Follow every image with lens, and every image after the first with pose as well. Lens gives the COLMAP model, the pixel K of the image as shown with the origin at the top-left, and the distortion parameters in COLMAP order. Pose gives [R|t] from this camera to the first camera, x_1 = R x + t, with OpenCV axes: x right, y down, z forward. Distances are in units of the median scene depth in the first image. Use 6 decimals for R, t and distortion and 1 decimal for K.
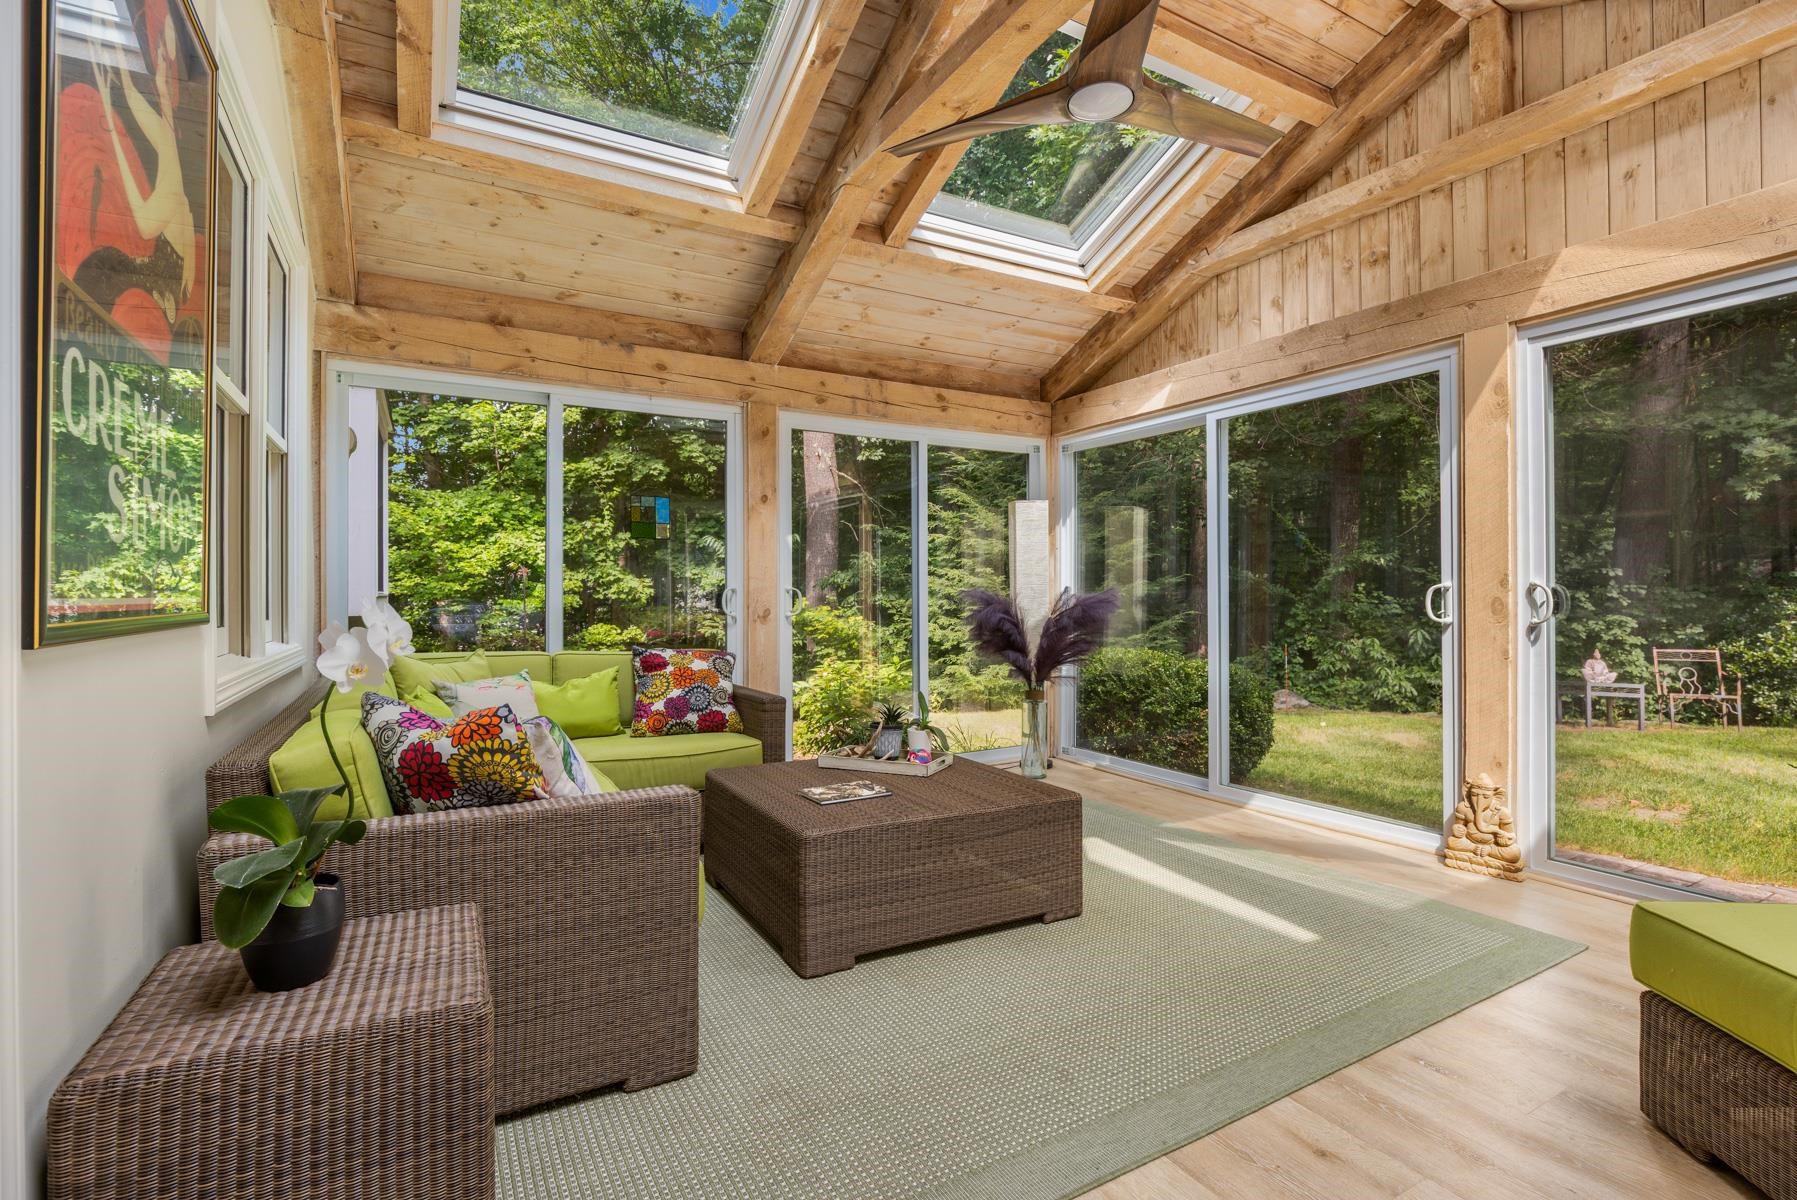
lens RADIAL K [[861.5, 0, 890.3], [0, 861.5, 599.9], [0, 0, 1]] dist [-0.018265, -0.000455]
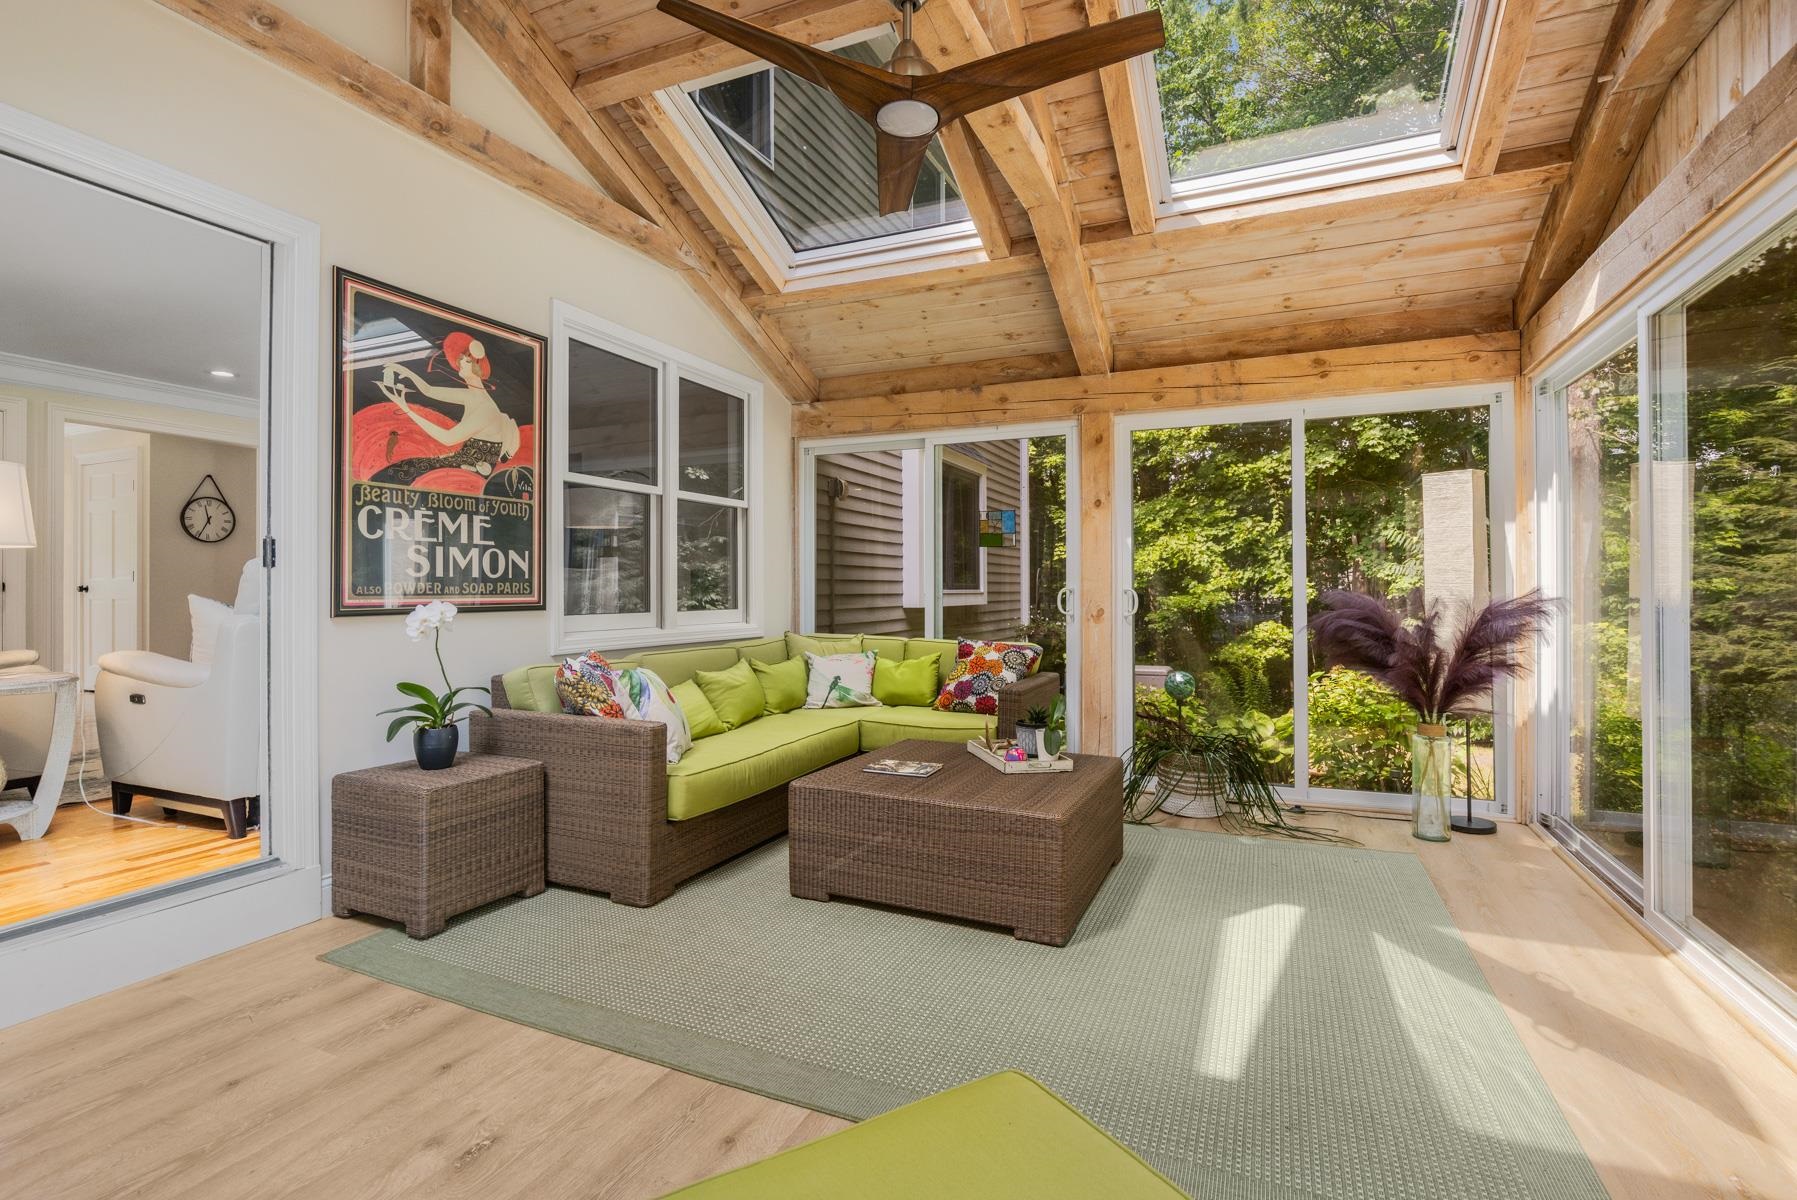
lens RADIAL K [[827.6, 0, 881.1], [0, 827.6, 588.1], [0, 0, 1]] dist [-0.018874, 0.003996]
pose [[0.578077, -0.001211, -0.815982, 0.553902], [-0.005786, 0.999968, -0.005583, -0.007696], [0.815962, 0.007948, 0.578051, 0.218690]]
